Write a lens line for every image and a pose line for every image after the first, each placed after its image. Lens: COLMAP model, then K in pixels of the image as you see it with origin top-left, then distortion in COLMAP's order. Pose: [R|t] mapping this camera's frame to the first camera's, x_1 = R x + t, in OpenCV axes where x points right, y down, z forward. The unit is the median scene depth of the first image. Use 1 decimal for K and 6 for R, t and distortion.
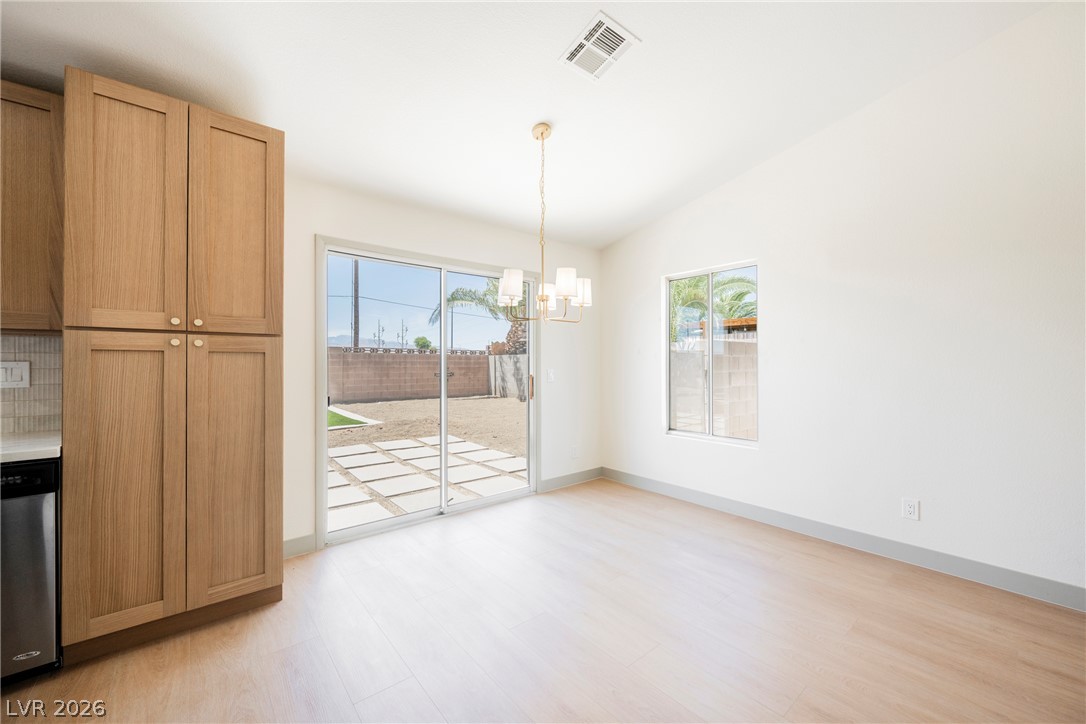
lens RADIAL K [[424.8, 0, 546.1], [0, 424.8, 361.1], [0, 0, 1]] dist [-0.003481, -0.000331]
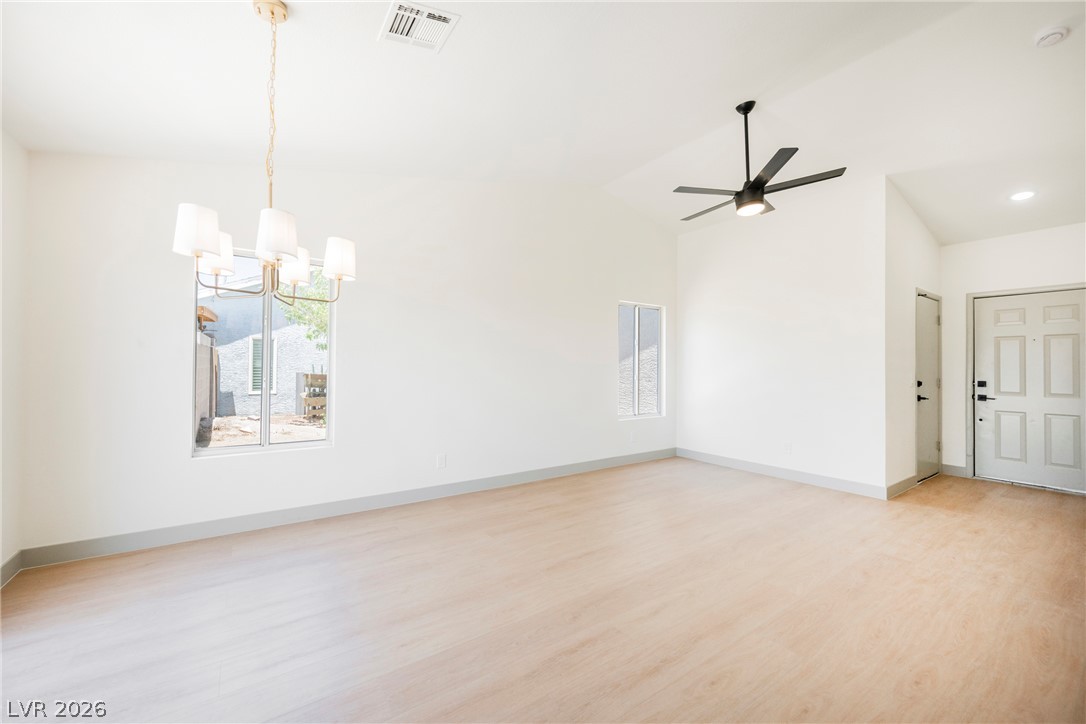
lens RADIAL K [[424.8, 0, 546.1], [0, 424.8, 361.1], [0, 0, 1]] dist [-0.003481, -0.000331]
pose [[0.086681, 0.008883, 0.996196, -0.791642], [-0.018846, 0.999796, -0.007276, -0.001358], [-0.996058, -0.018144, 0.086831, 0.662626]]
